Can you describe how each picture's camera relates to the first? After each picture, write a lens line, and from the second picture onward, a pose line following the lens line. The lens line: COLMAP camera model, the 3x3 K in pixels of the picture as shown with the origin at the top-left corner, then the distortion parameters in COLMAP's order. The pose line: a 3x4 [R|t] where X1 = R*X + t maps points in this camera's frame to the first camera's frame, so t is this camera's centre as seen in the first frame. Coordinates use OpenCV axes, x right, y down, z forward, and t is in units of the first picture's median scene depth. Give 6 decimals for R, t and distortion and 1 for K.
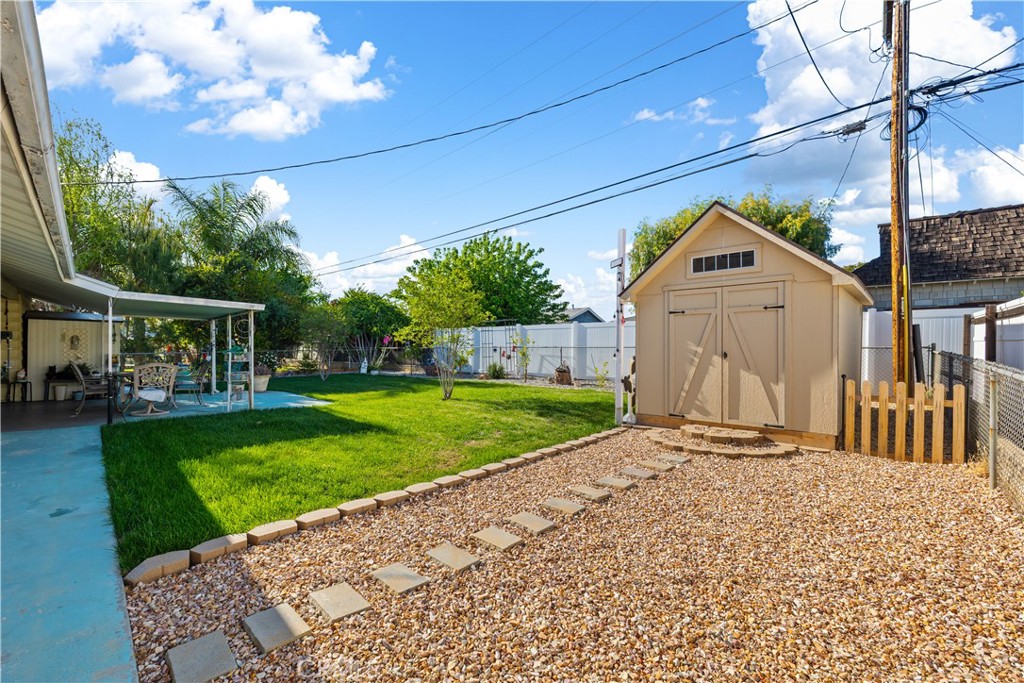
lens RADIAL K [[433.0, 0, 511.5], [0, 433.0, 347.7], [0, 0, 1]] dist [-0.000704, -0.000136]
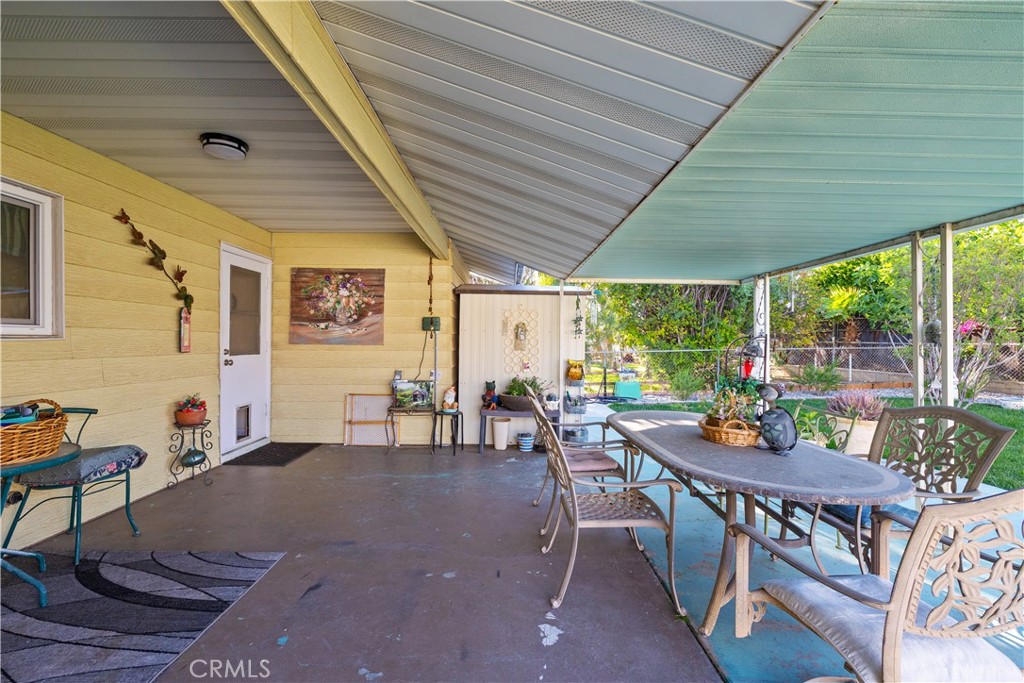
lens RADIAL K [[438.2, 0, 507.2], [0, 438.2, 337.2], [0, 0, 1]] dist [-0.000694, -0.000482]
pose [[0.725427, -0.009009, -0.688240, -0.698996], [0.000874, 0.999926, -0.012167, -0.004605], [0.688299, 0.008224, 0.725381, 0.645428]]
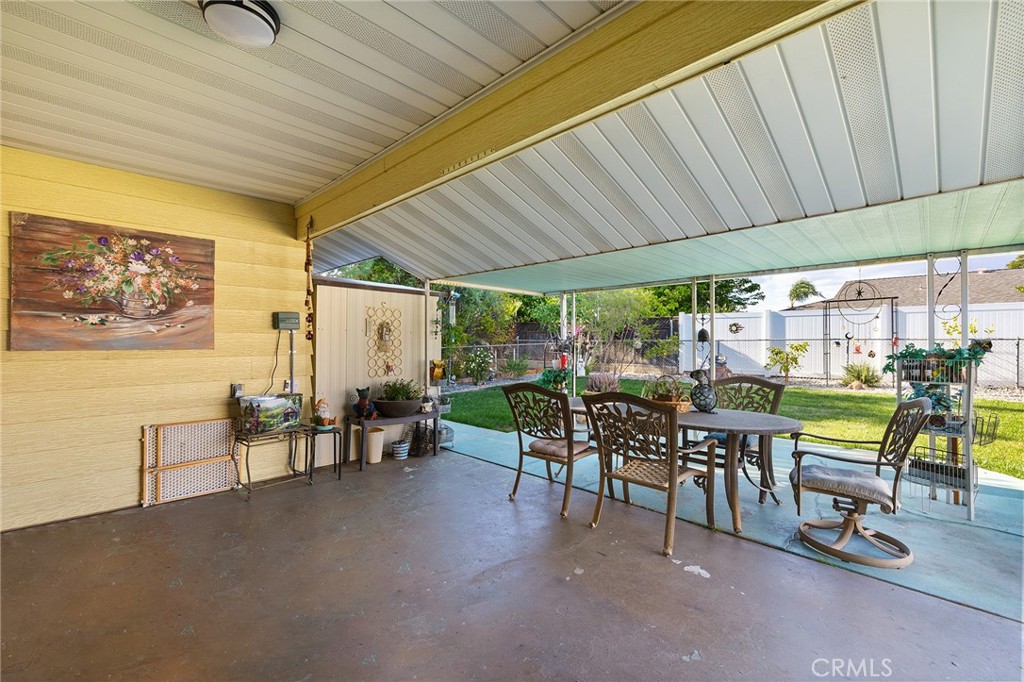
lens RADIAL K [[427.5, 0, 512.0], [0, 427.5, 341.0], [0, 0, 1]] dist [-0.002101, -0.000416]
pose [[0.999808, -0.006502, 0.018495, -0.932195], [0.006423, 0.999970, 0.004316, -0.008675], [-0.018523, -0.004197, 0.999820, 0.557618]]
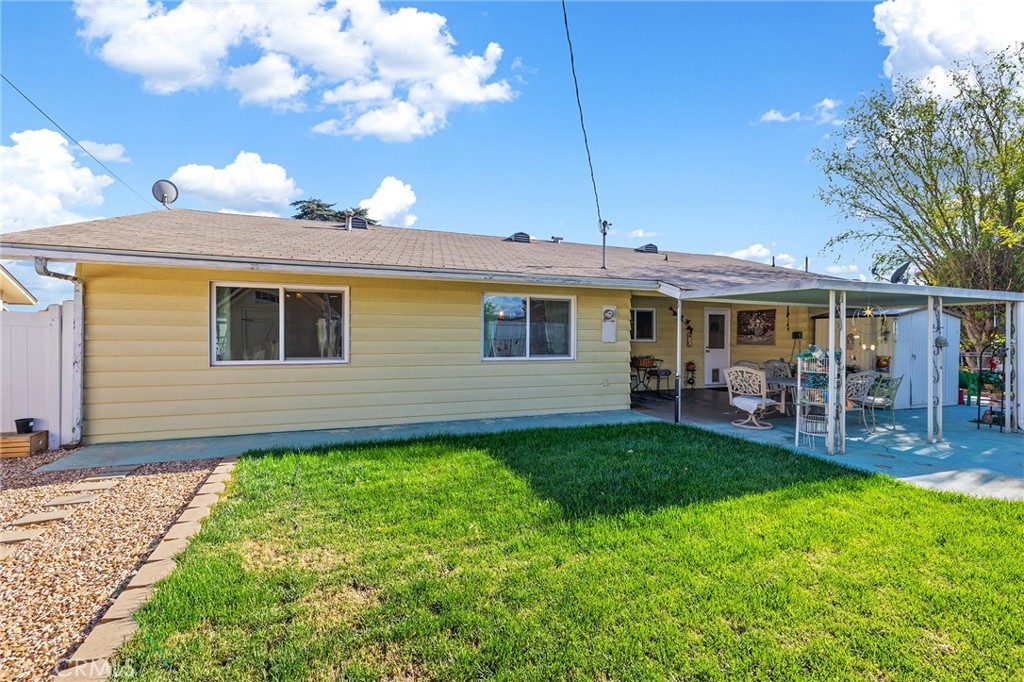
lens RADIAL K [[432.1, 0, 504.6], [0, 432.1, 340.6], [0, 0, 1]] dist [0.002557, 0.000111]
pose [[-0.407347, -0.000072, -0.913273, 0.120586], [-0.004582, 0.999988, 0.001965, -0.013322], [0.913262, 0.004985, -0.407343, 0.751732]]
